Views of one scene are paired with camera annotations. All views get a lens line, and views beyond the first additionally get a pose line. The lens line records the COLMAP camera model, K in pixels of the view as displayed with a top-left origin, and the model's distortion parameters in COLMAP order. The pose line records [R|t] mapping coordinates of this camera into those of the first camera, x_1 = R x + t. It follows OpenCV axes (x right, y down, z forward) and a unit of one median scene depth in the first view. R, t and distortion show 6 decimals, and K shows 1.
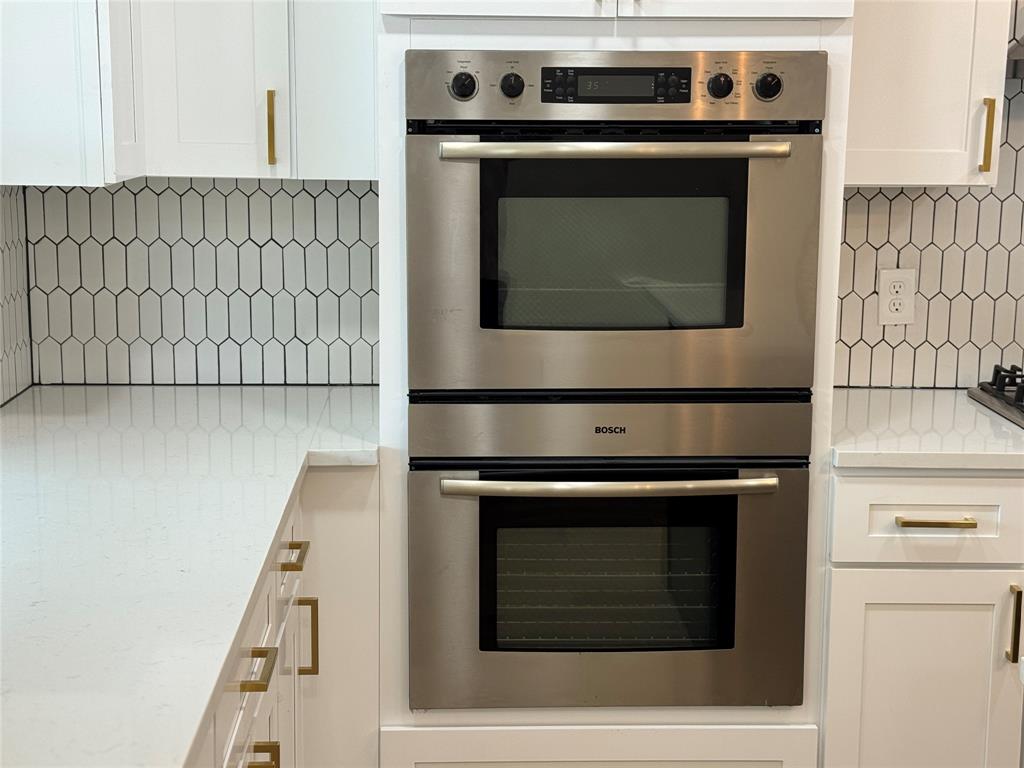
lens RADIAL K [[1637.5, 0, 512.0], [0, 1637.5, 384.0], [0, 0, 1]] dist [0.131820, -0.042156]
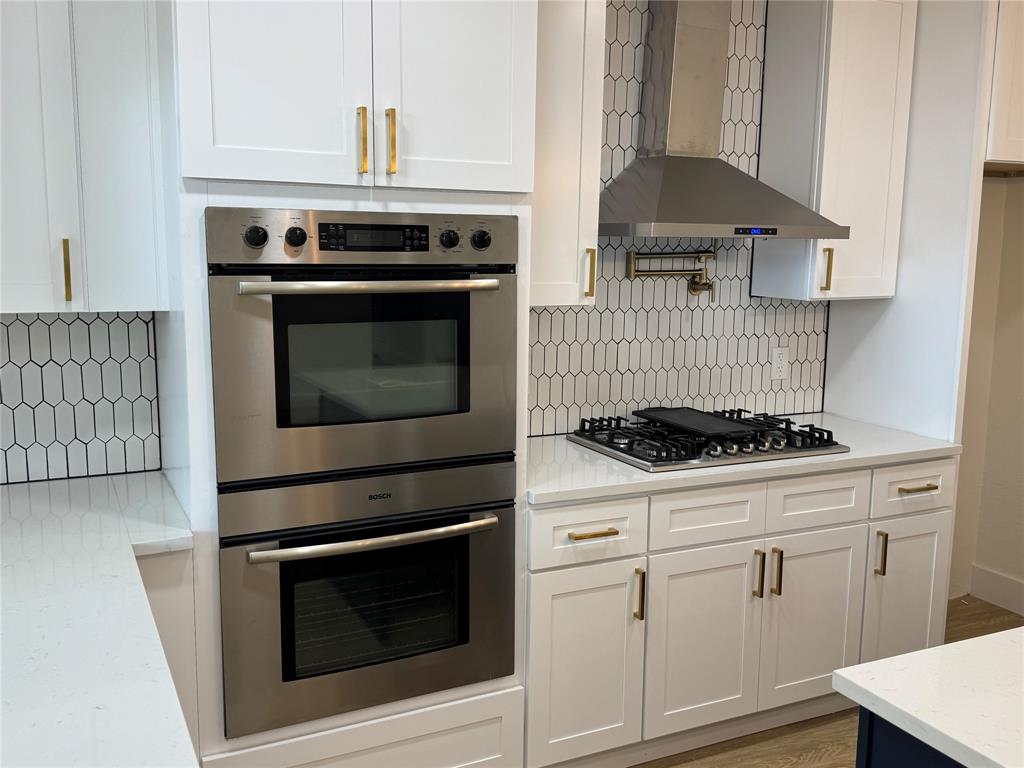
lens RADIAL K [[932.6, 0, 512.0], [0, 932.6, 384.0], [0, 0, 1]] dist [0.196632, -0.453028]
pose [[0.909453, -0.060738, 0.411347, -0.148764], [0.068055, 0.997677, -0.003150, -0.052844], [-0.410200, 0.030859, 0.911473, 0.262274]]
